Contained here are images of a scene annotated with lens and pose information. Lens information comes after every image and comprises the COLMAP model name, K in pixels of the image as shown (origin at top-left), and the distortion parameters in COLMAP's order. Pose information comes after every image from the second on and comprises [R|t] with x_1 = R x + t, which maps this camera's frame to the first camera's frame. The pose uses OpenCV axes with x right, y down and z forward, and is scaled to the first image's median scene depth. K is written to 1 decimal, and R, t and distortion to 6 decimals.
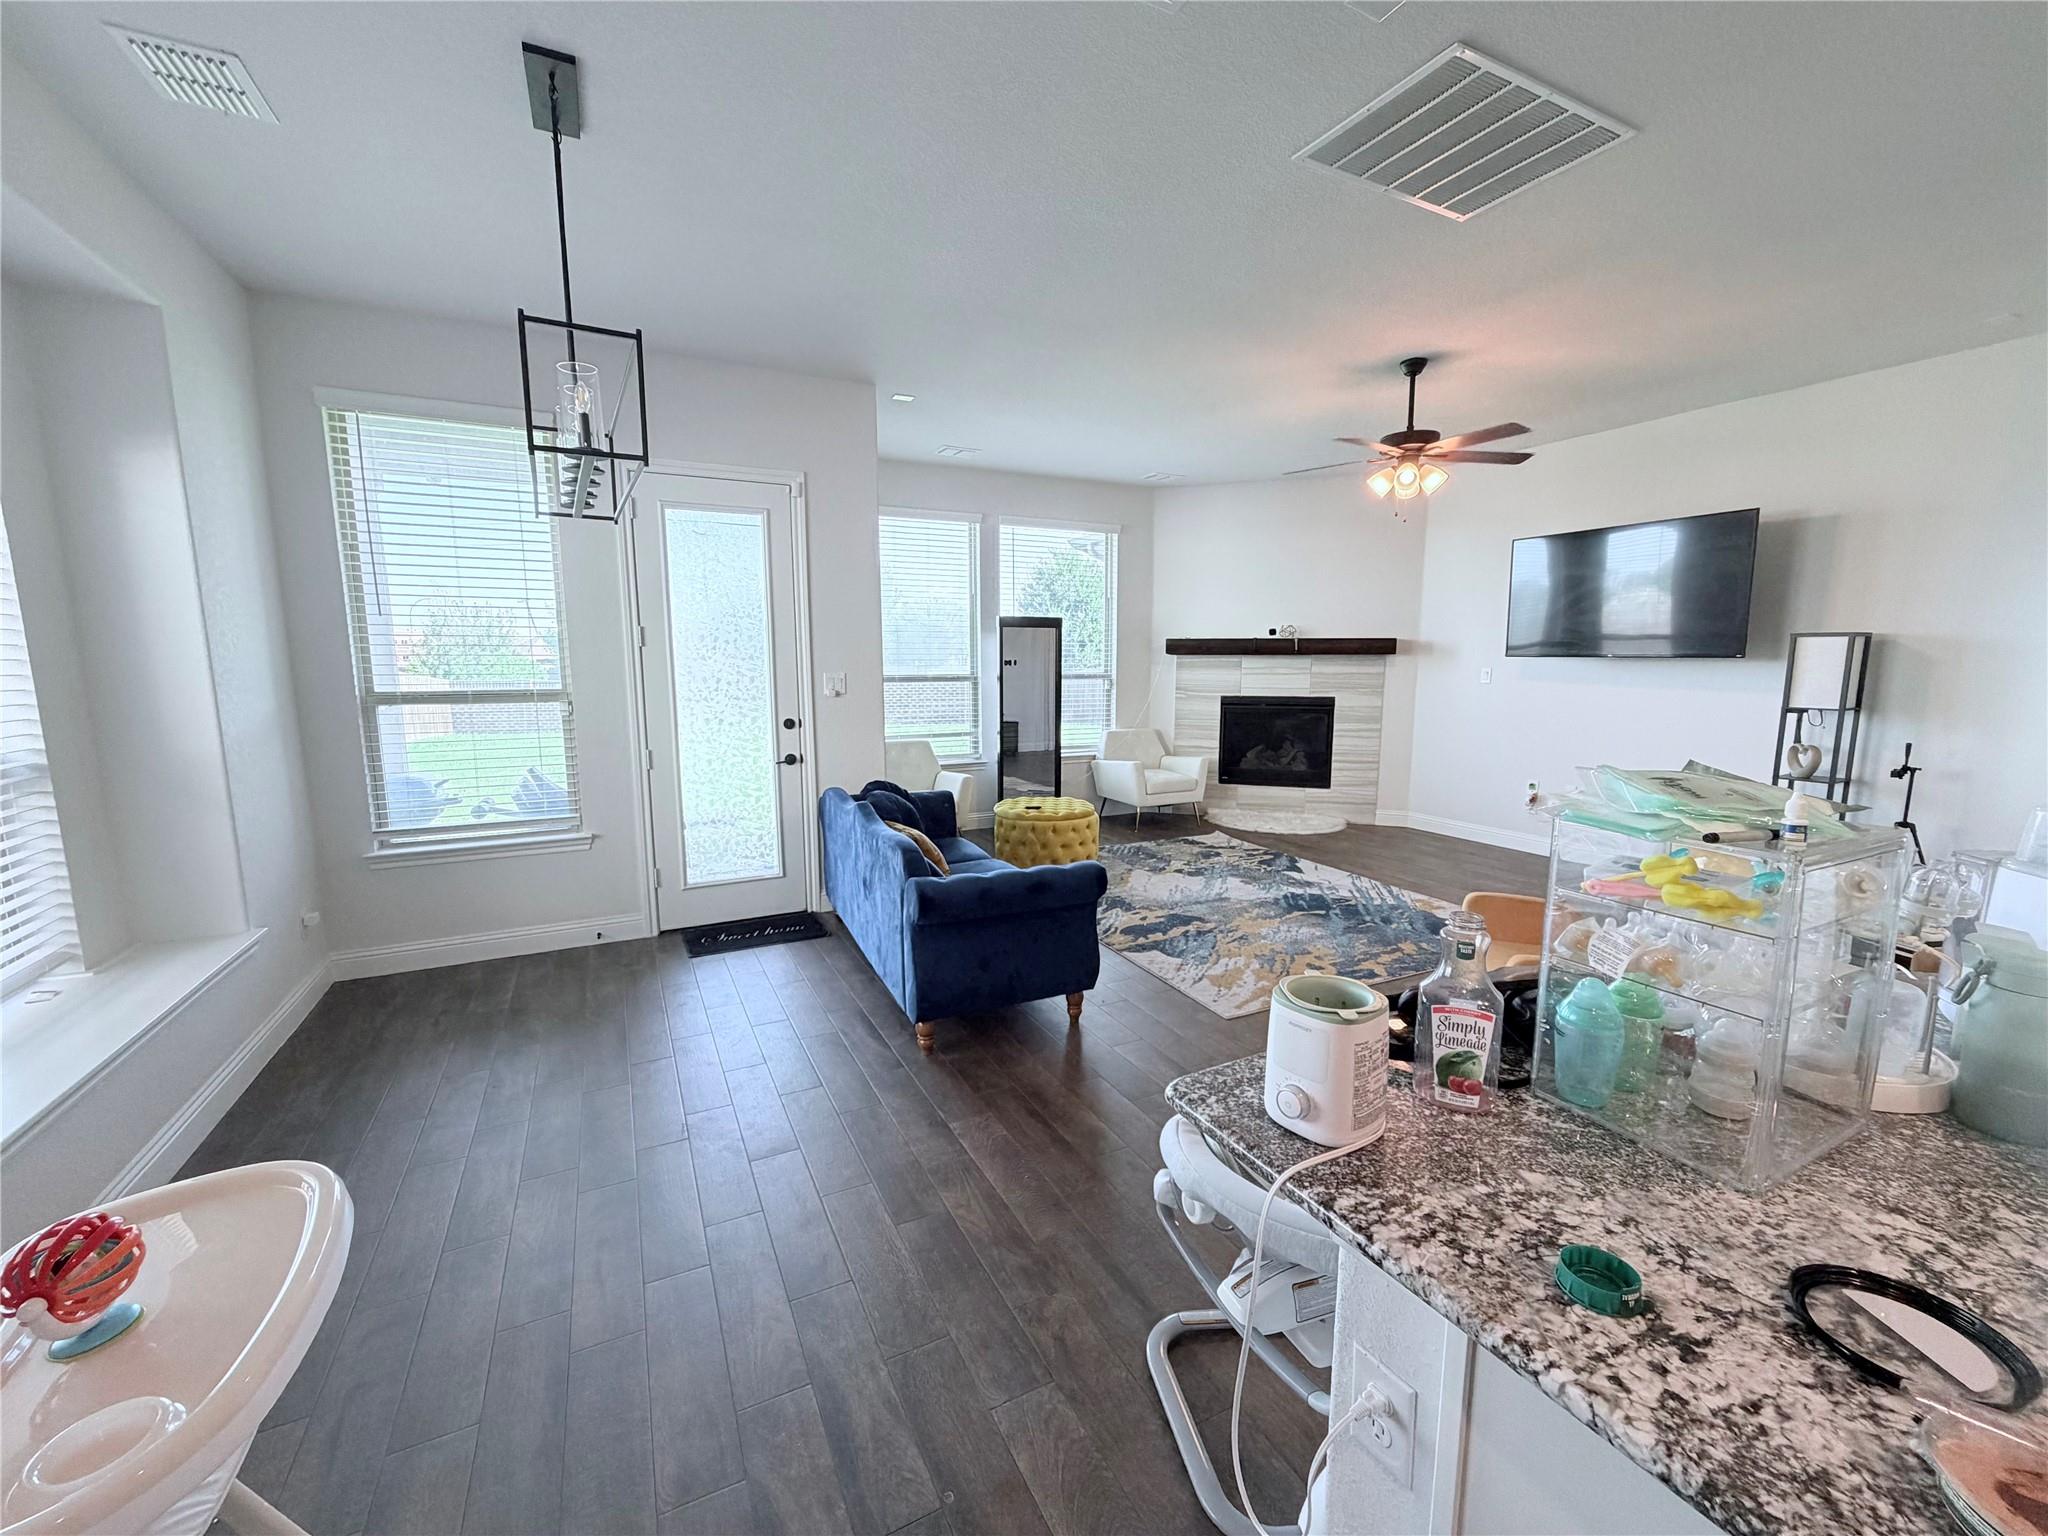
lens RADIAL K [[817.4, 0, 1022.0], [0, 817.4, 770.7], [0, 0, 1]] dist [0.001210, -0.000069]
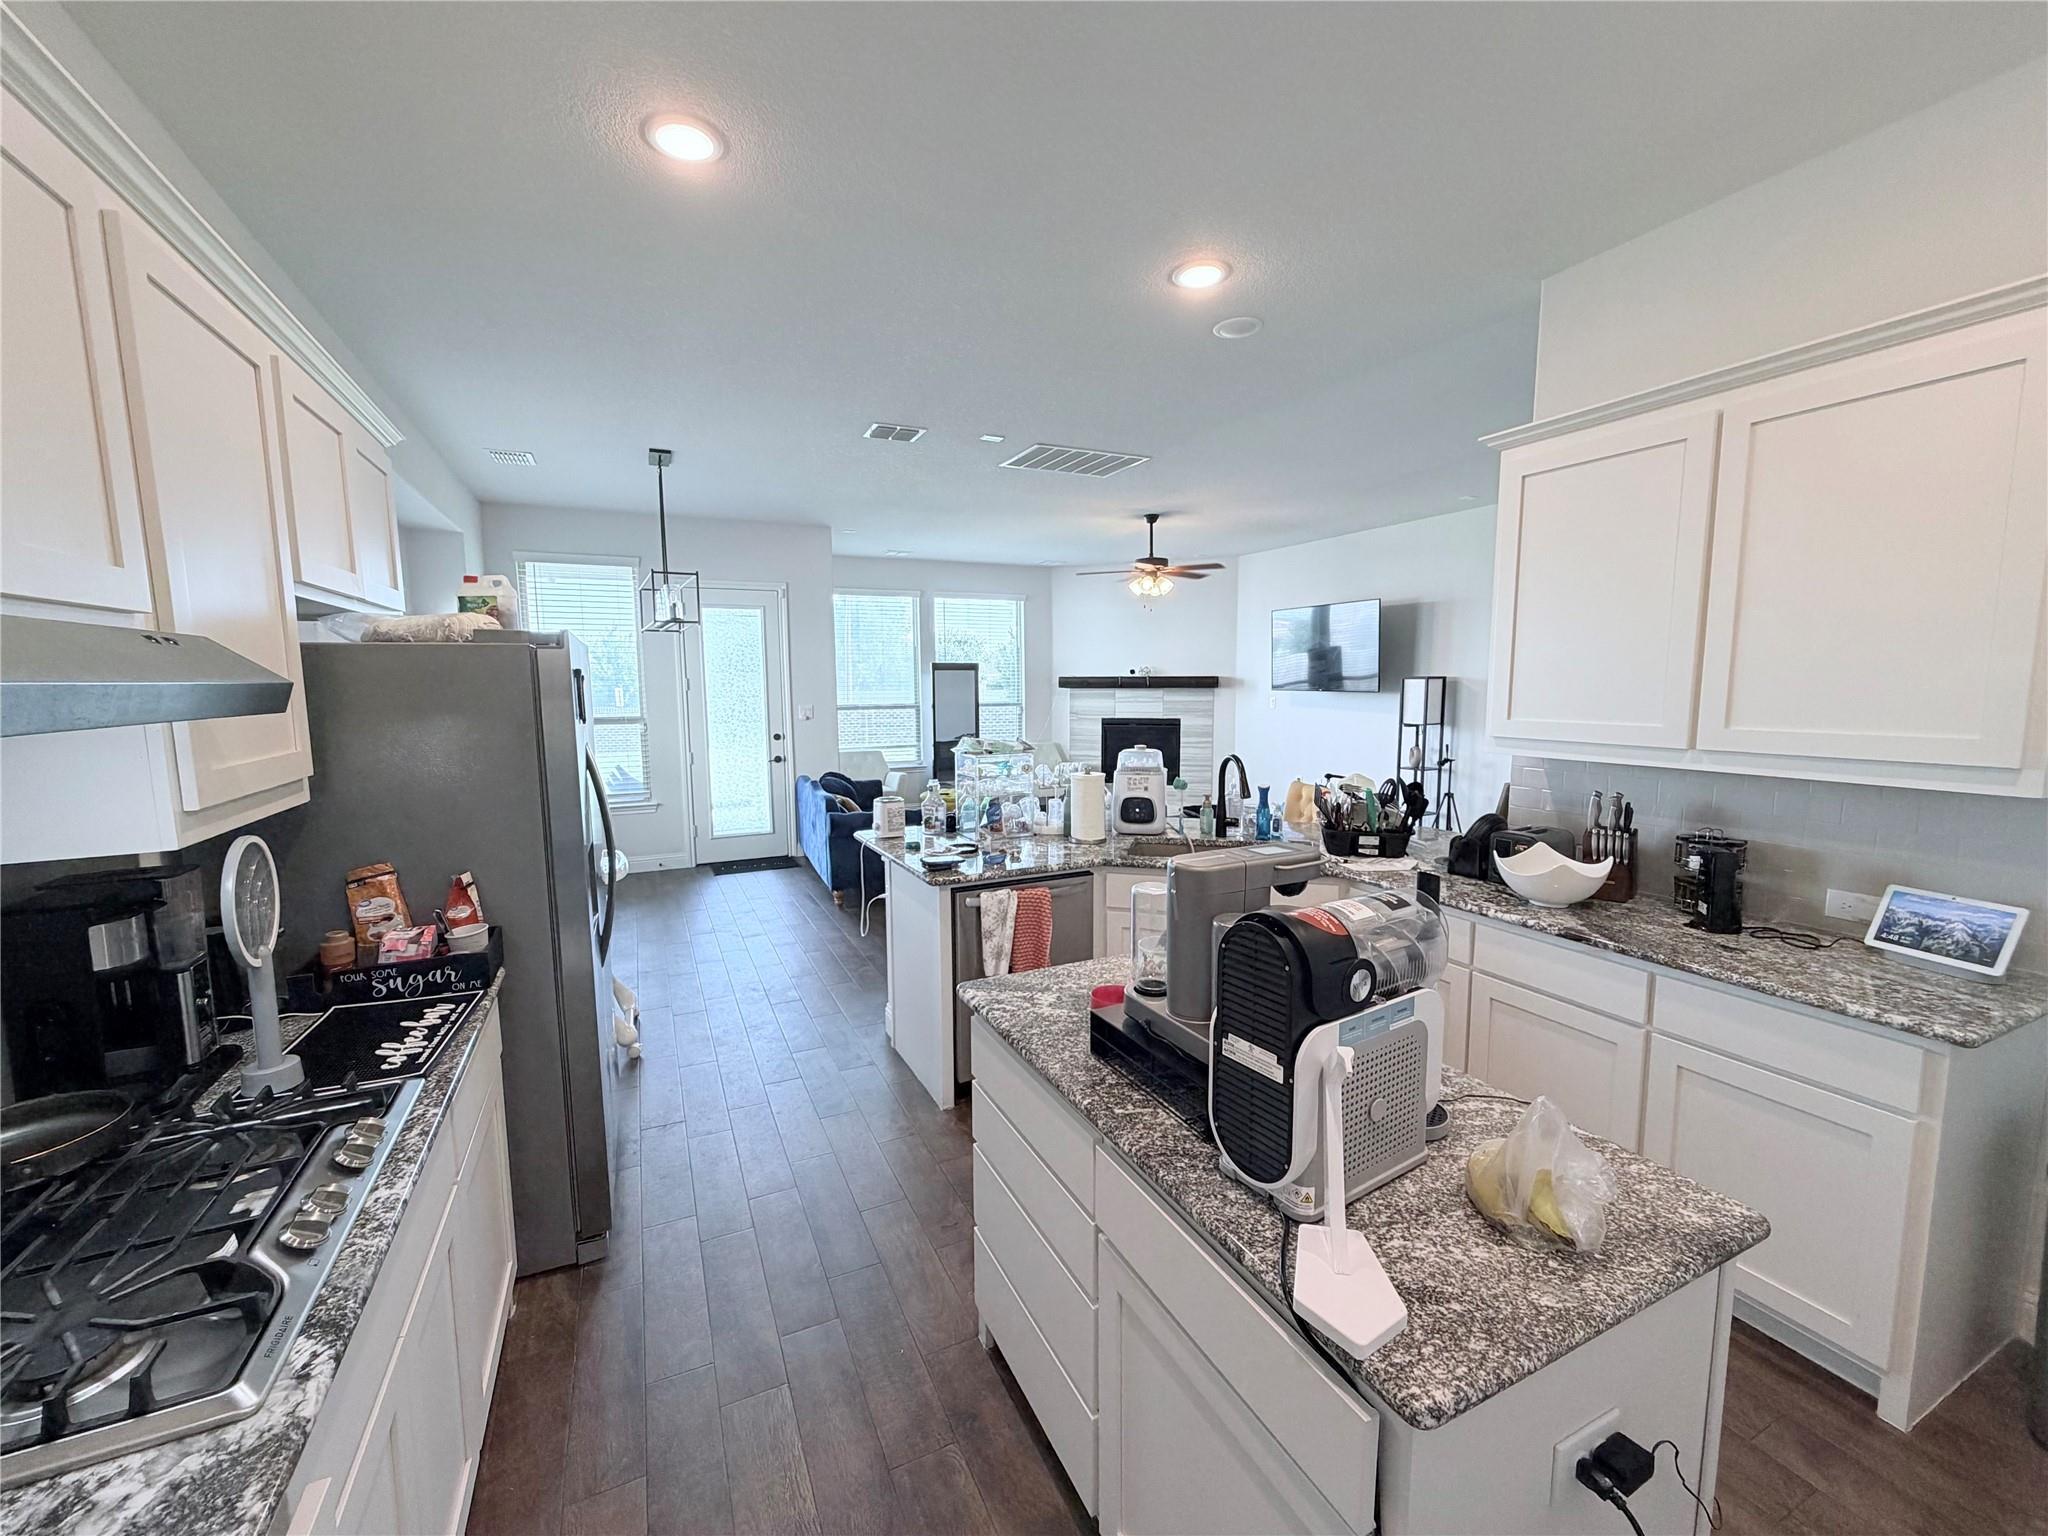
lens RADIAL K [[817.4, 0, 1025.8], [0, 817.4, 765.5], [0, 0, 1]] dist [0.001210, -0.000069]
pose [[0.999747, -0.003728, -0.022171, 0.230363], [0.002963, 0.999403, -0.034415, 0.053801], [0.022286, 0.034341, 0.999162, -0.570439]]
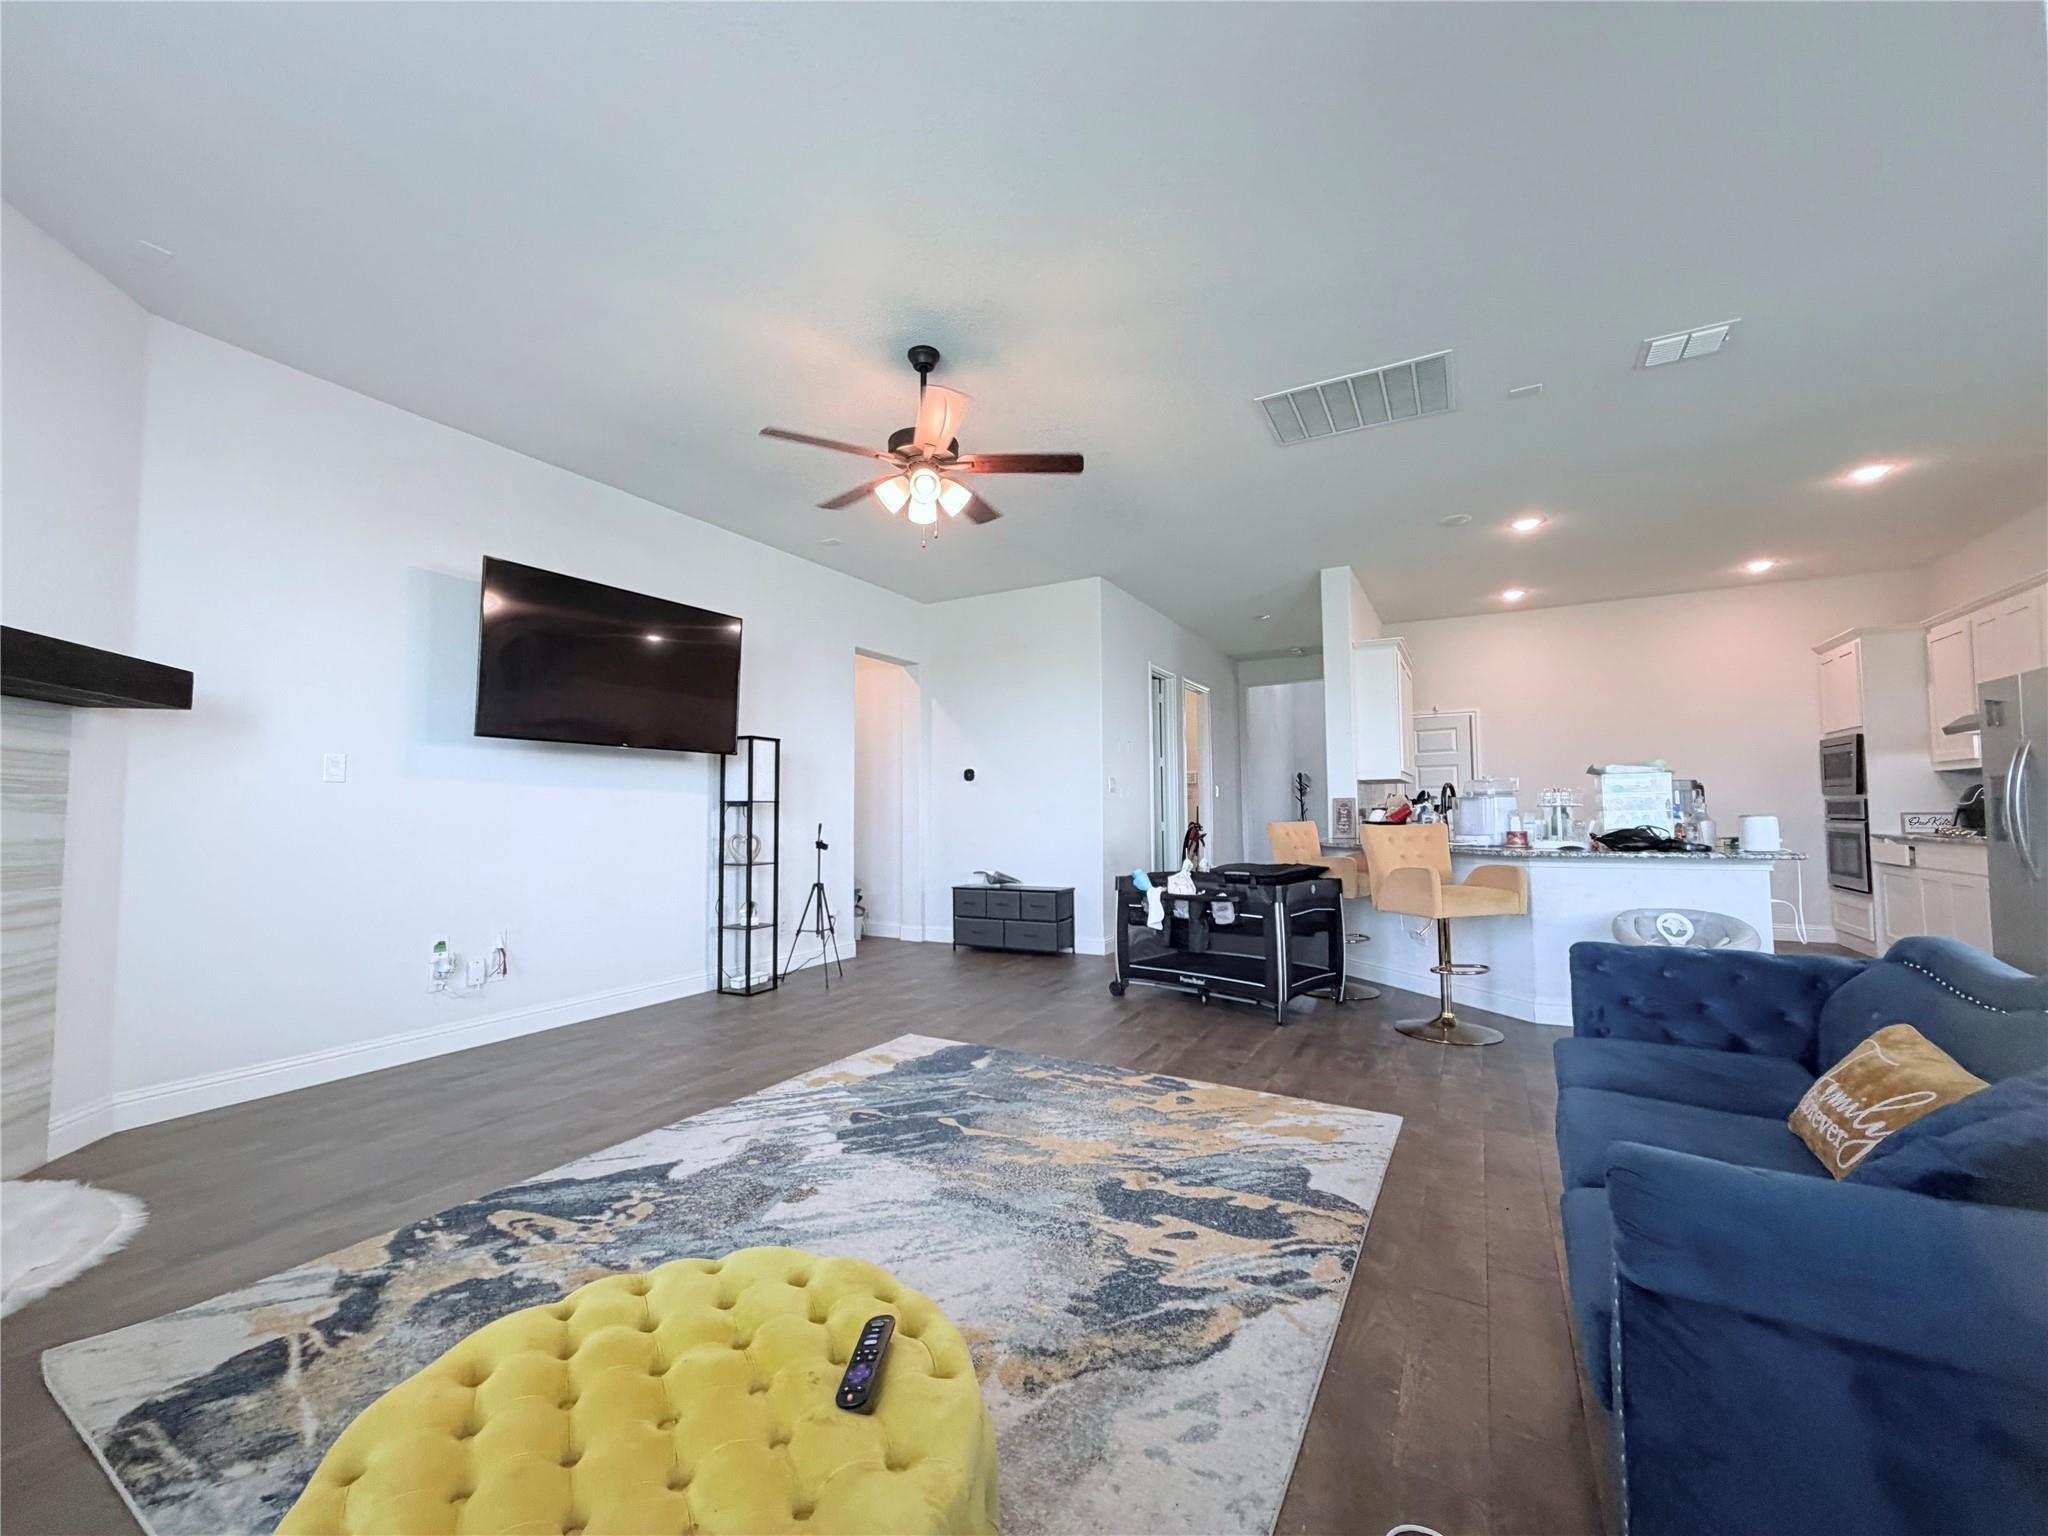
lens RADIAL K [[817.4, 0, 1026.2], [0, 817.4, 771.9], [0, 0, 1]] dist [0.001210, -0.000069]
pose [[-0.558063, 0.048469, 0.828382, -0.185532], [0.126275, 0.991626, 0.027048, -0.094496], [-0.820134, 0.119699, -0.559511, 1.258183]]
